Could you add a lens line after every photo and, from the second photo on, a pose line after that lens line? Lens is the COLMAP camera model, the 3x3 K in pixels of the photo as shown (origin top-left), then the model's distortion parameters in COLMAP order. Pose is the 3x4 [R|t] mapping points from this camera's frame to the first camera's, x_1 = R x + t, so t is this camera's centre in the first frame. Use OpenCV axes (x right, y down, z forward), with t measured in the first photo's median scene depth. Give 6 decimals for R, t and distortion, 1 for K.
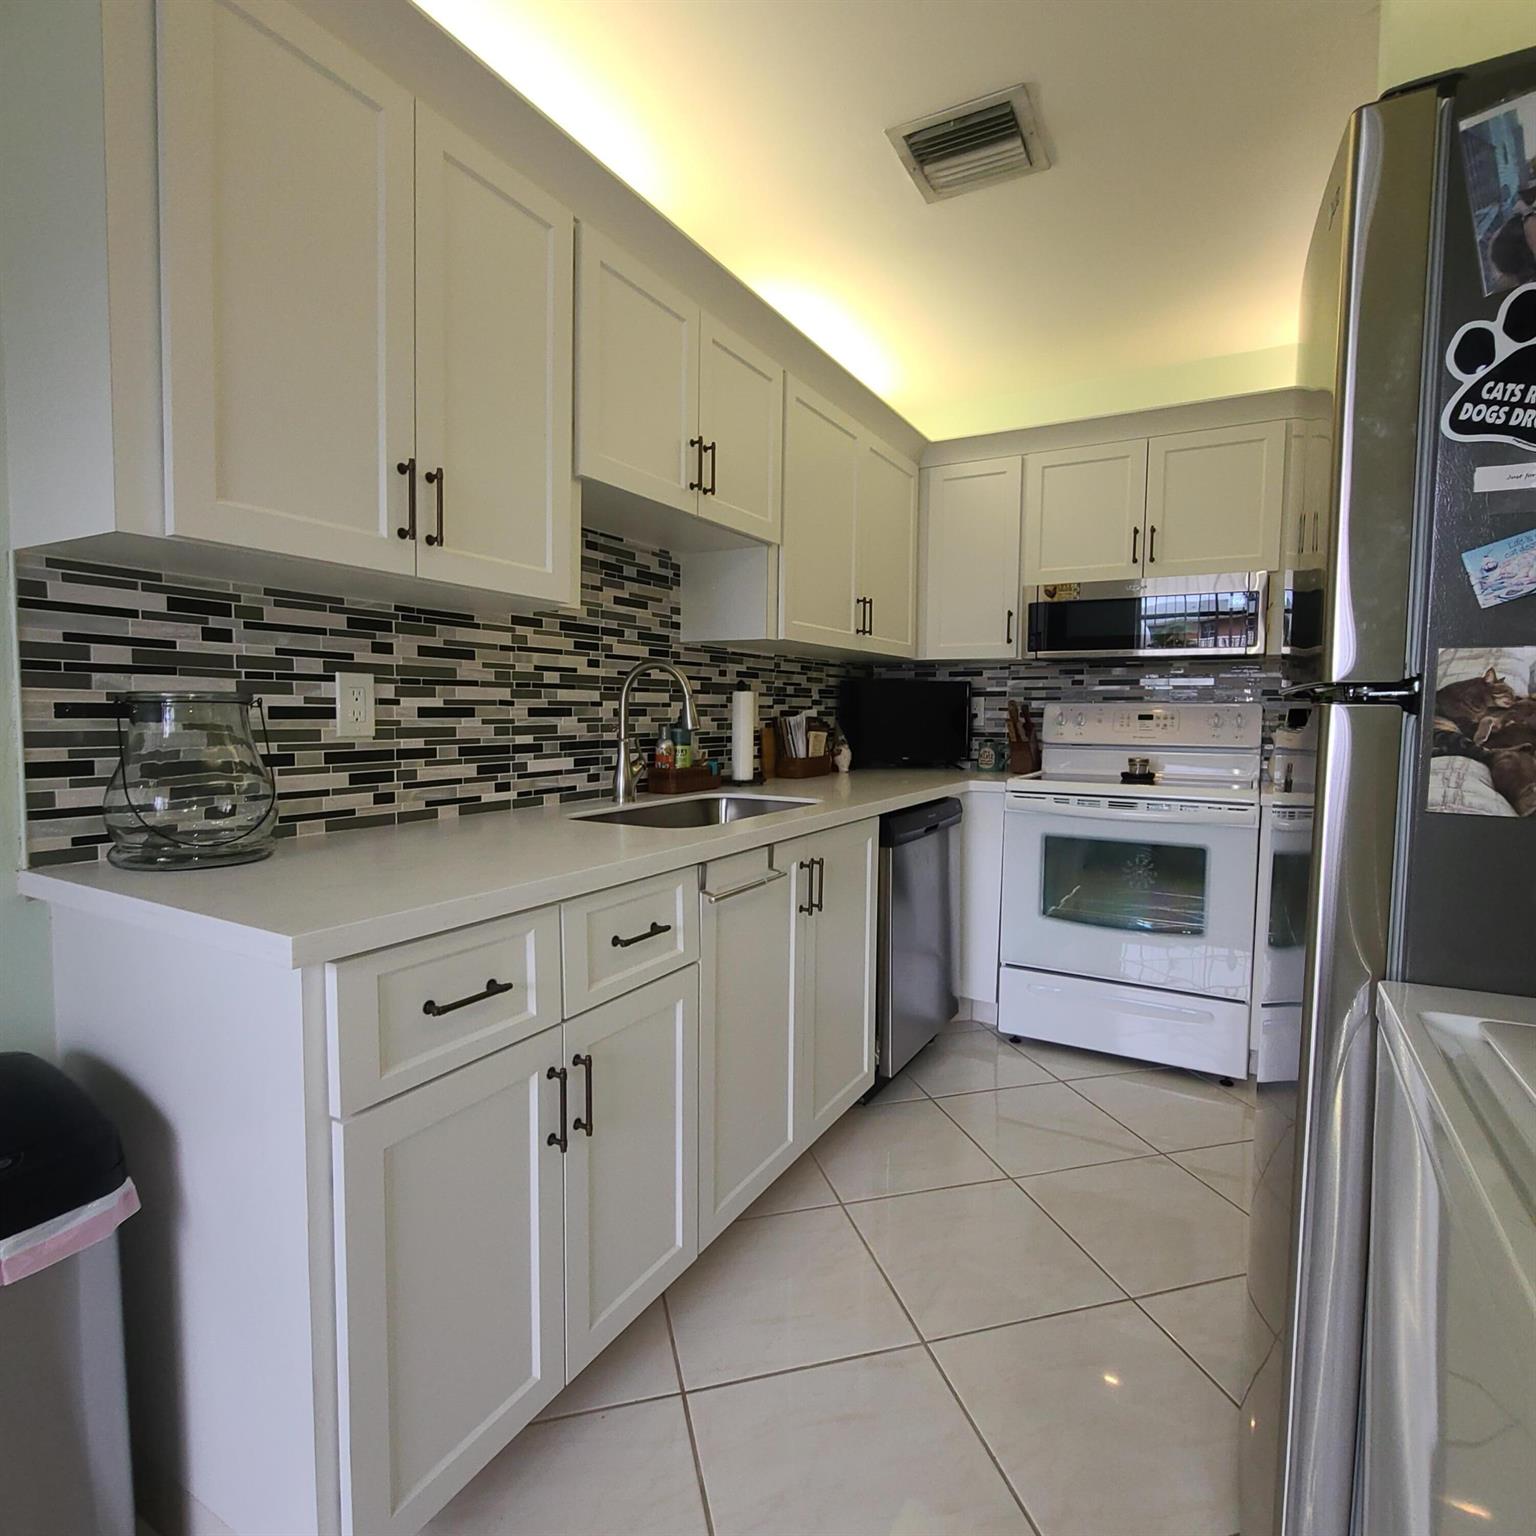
lens RADIAL K [[841.9, 0, 773.9], [0, 841.9, 764.4], [0, 0, 1]] dist [-0.005495, 0.003313]
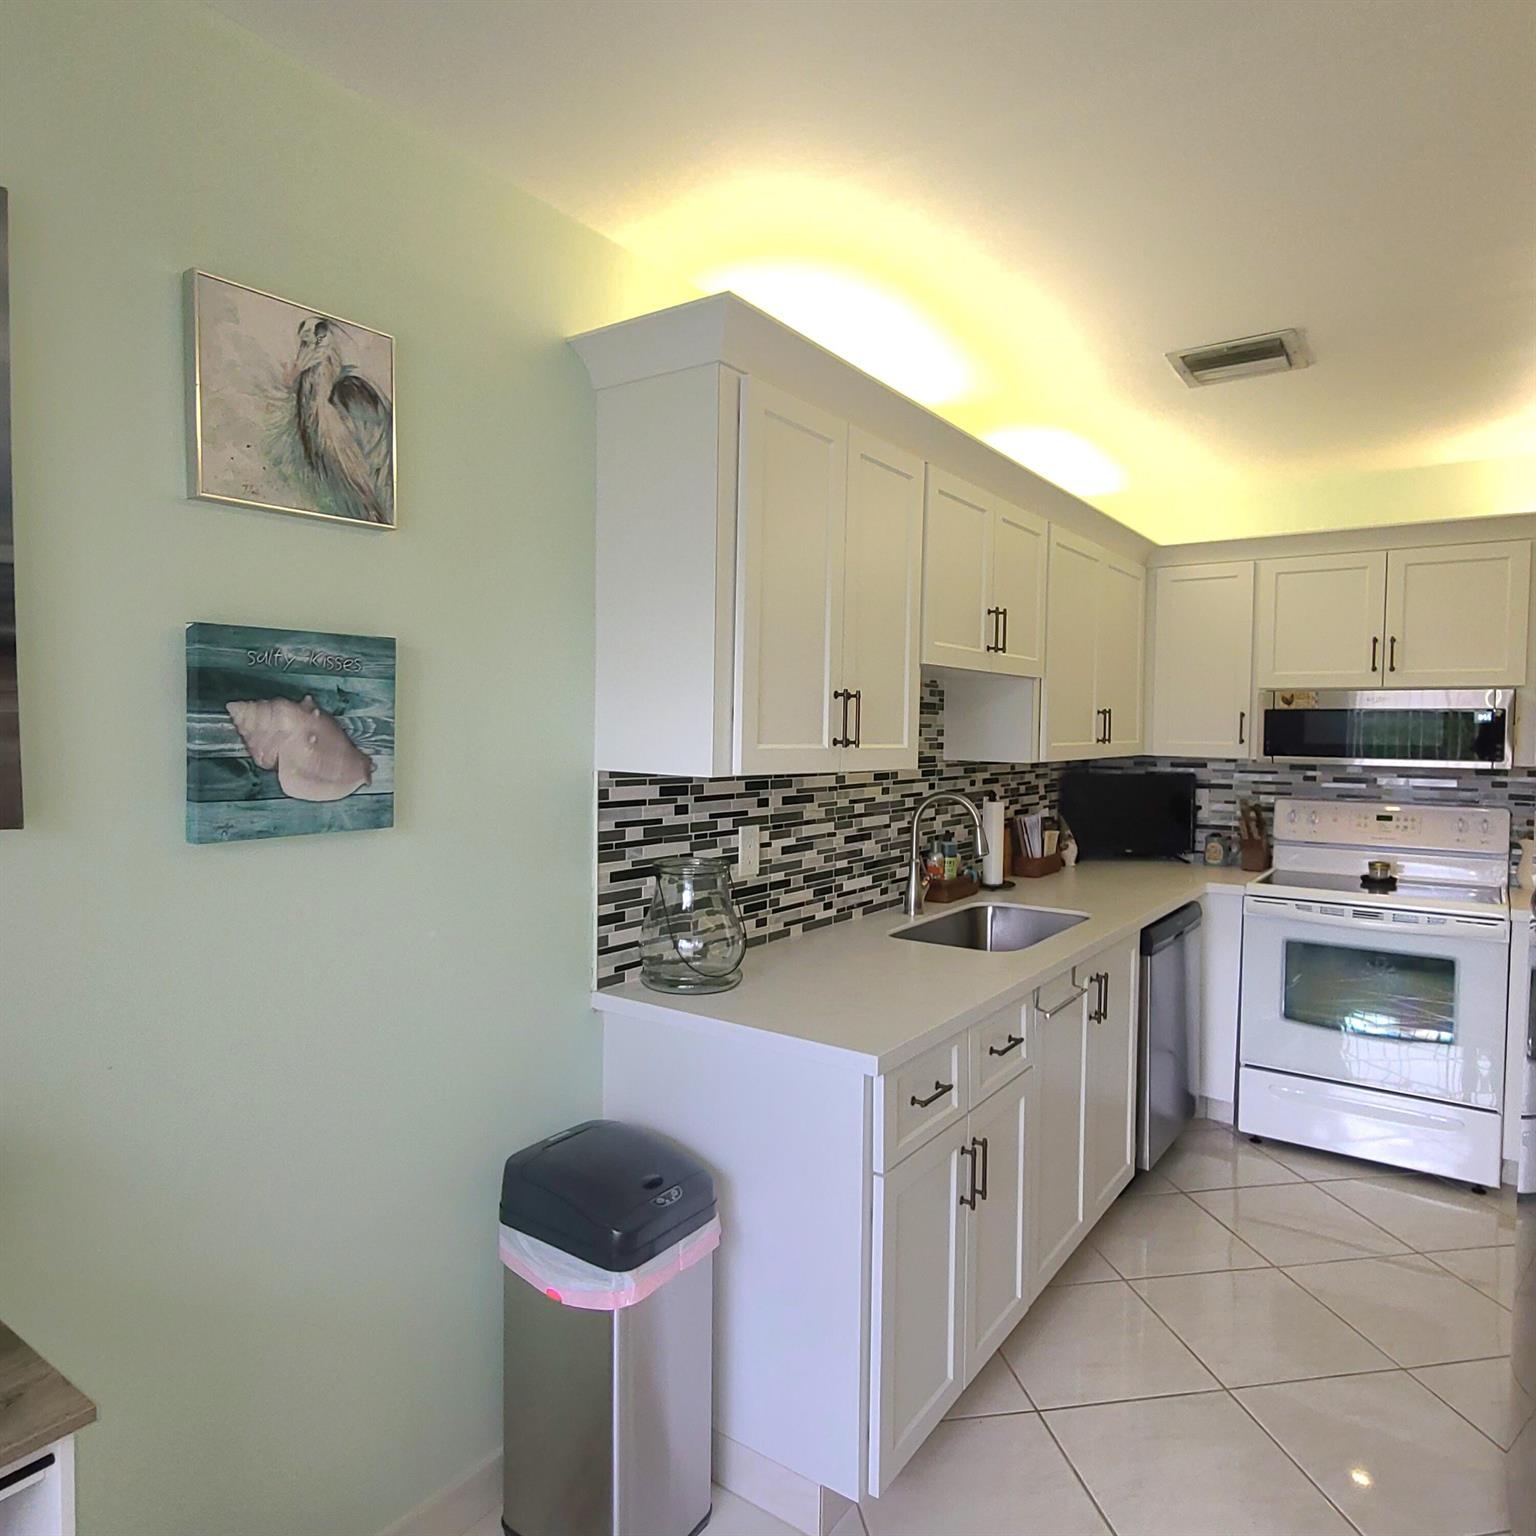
lens RADIAL K [[1004.4, 0, 771.3], [0, 1004.4, 764.4], [0, 0, 1]] dist [-0.010938, 0.006251]
pose [[0.994730, 0.004142, -0.102447, -0.262106], [-0.007118, 0.999563, -0.028705, -0.132655], [0.102283, 0.029283, 0.994324, -0.420644]]
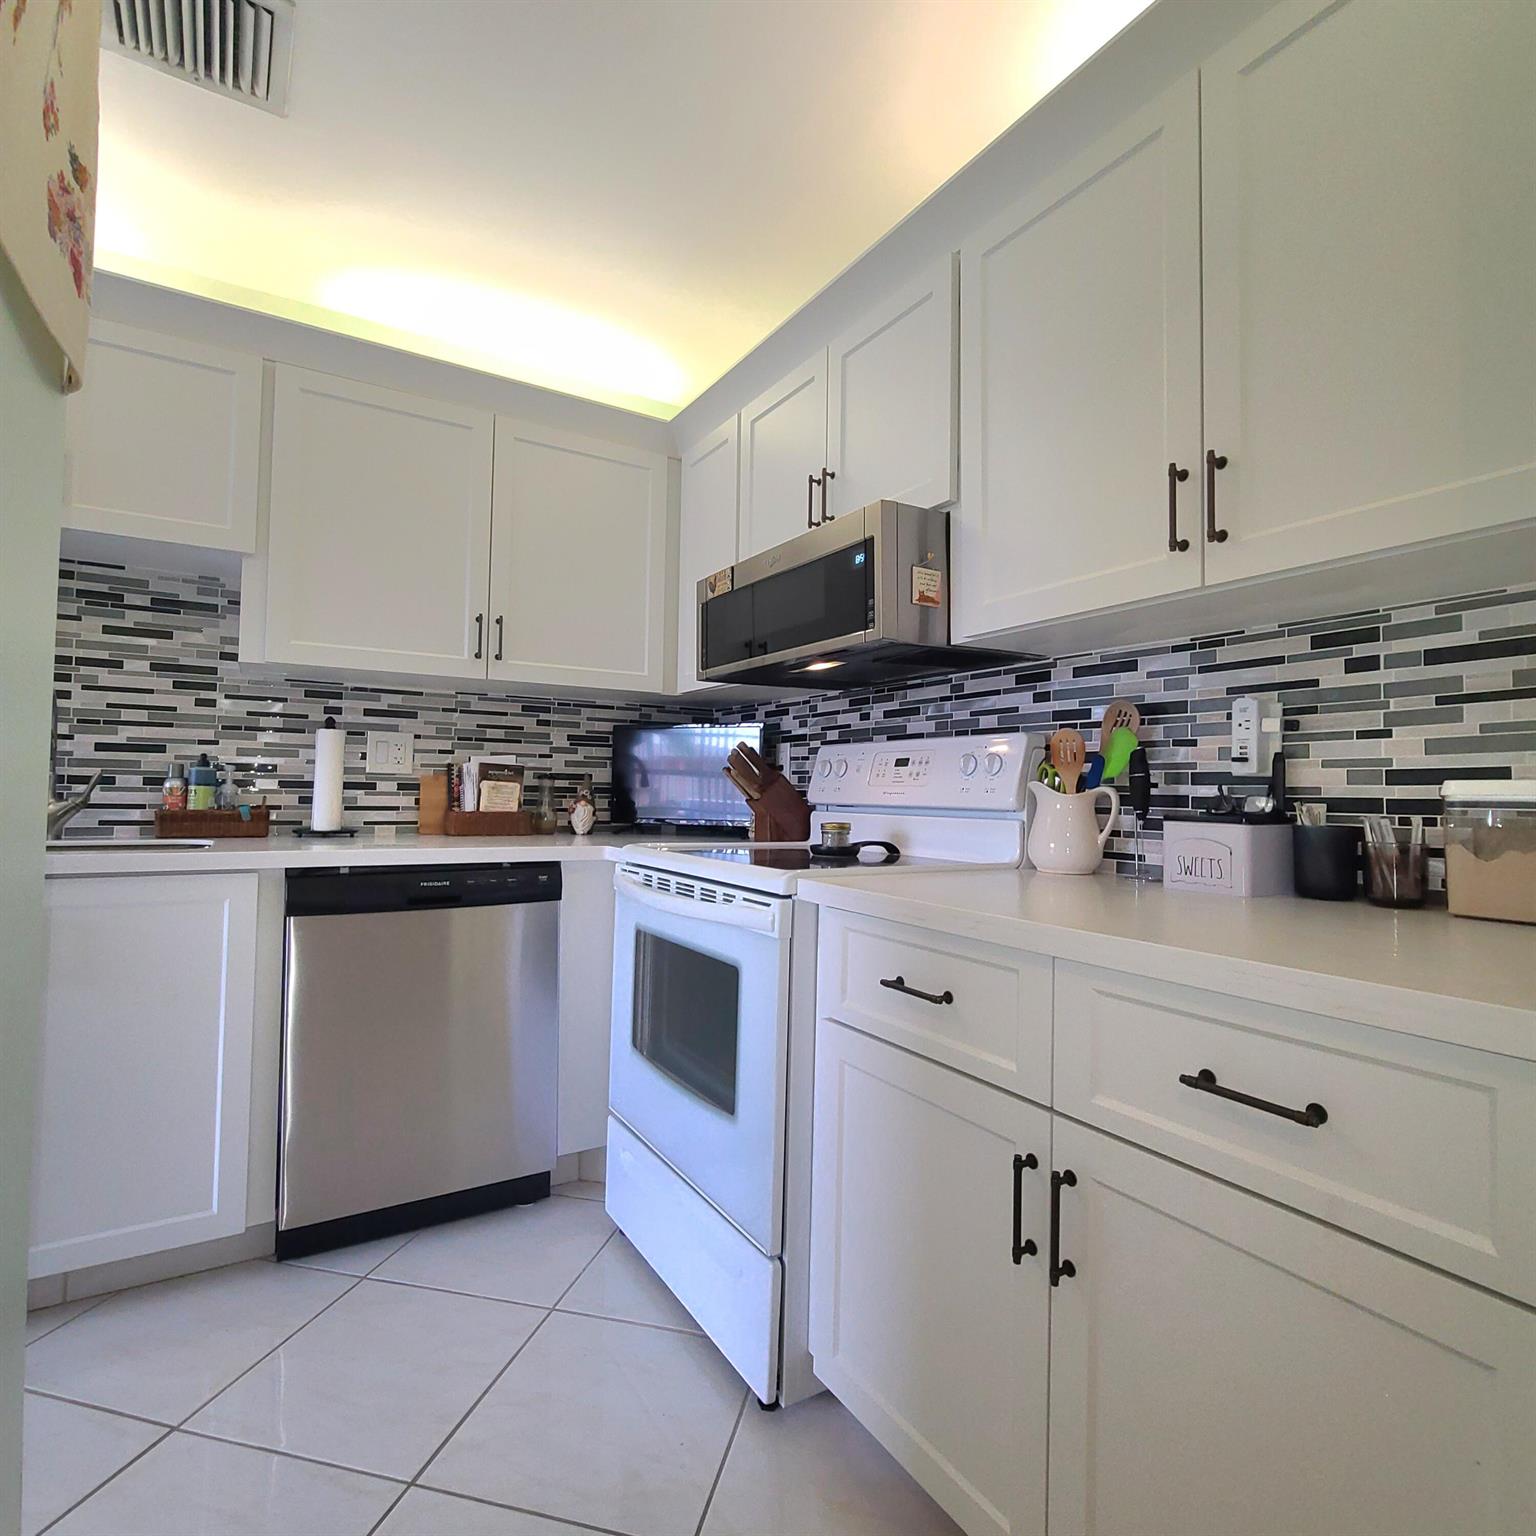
lens RADIAL K [[841.9, 0, 766.7], [0, 841.9, 765.7], [0, 0, 1]] dist [-0.005495, 0.003313]
pose [[0.876979, -0.007047, -0.480477, 1.089437], [-0.042264, 0.994886, -0.091732, 0.016330], [0.478667, 0.100754, 0.872196, 0.640560]]
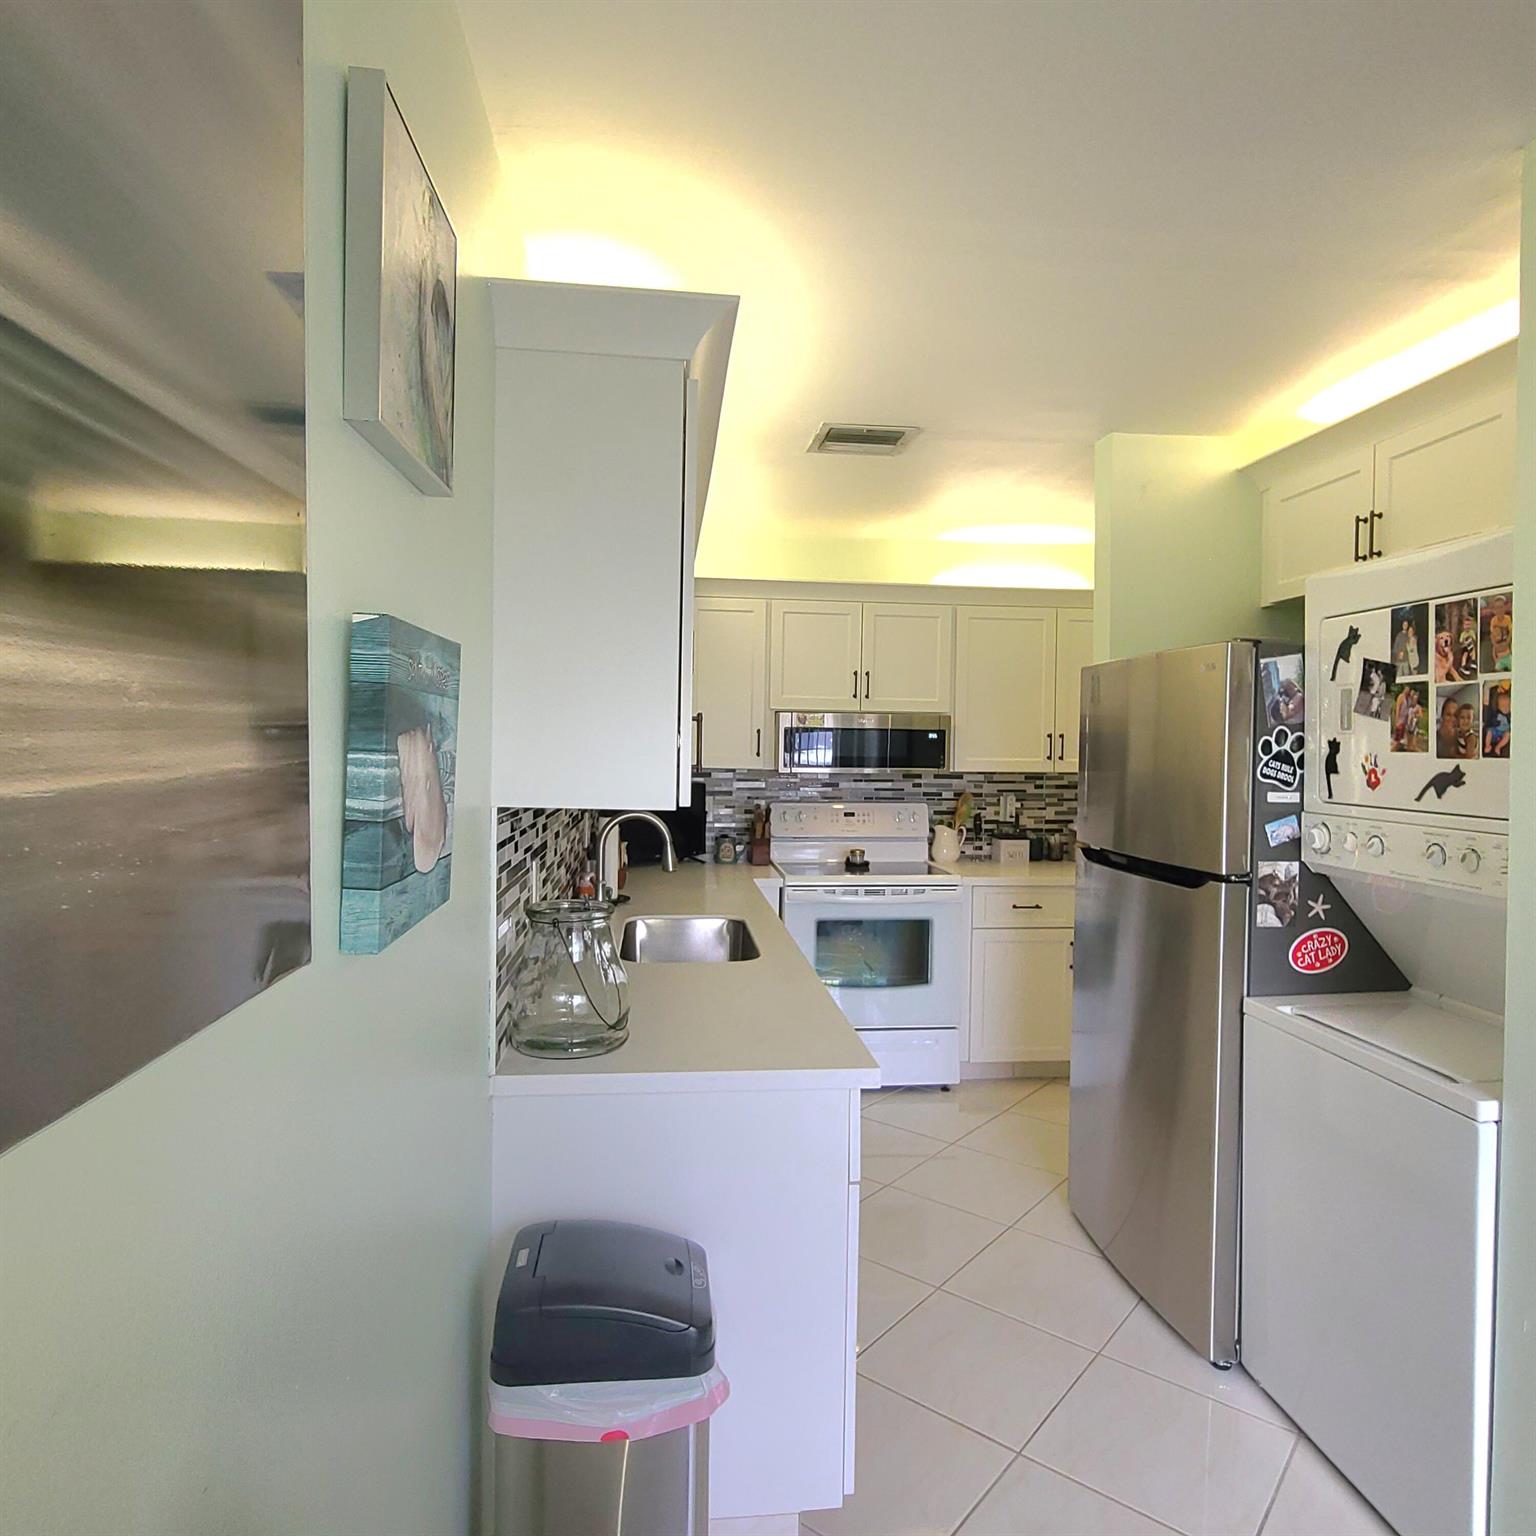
lens RADIAL K [[1004.4, 0, 771.7], [0, 1004.4, 765.1], [0, 0, 1]] dist [-0.010938, 0.006251]
pose [[0.809762, -0.013238, 0.586610, -0.866568], [0.032340, 0.999233, -0.022093, -0.164904], [-0.585867, 0.036861, 0.809568, -0.235826]]
